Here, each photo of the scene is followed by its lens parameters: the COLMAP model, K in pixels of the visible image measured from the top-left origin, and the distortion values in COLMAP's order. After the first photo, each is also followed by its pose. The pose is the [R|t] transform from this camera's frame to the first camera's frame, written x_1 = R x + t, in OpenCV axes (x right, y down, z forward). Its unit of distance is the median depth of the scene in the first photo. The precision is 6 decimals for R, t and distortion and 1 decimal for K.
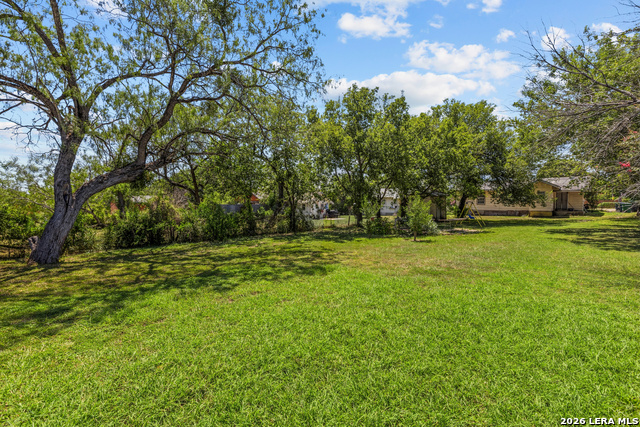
lens RADIAL K [[287.4, 0, 319.4], [0, 287.4, 213.0], [0, 0, 1]] dist [-0.000043, 0.000054]
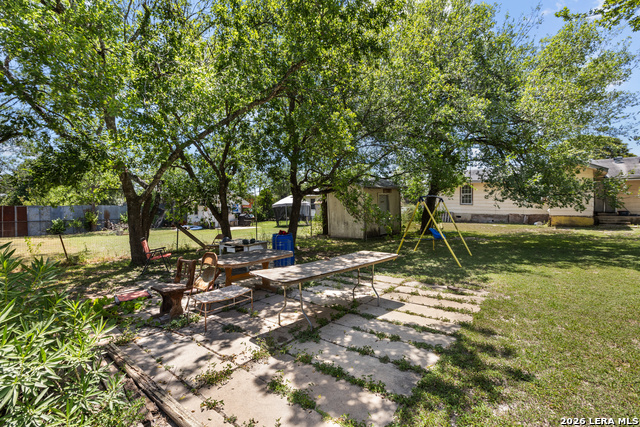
lens RADIAL K [[287.4, 0, 320.5], [0, 287.4, 213.2], [0, 0, 1]] dist [-0.000043, 0.000054]
pose [[0.999424, -0.000923, 0.033926, 0.272775], [0.001303, 0.999937, -0.011190, -0.007060], [-0.033913, 0.011227, 0.999362, 0.472653]]
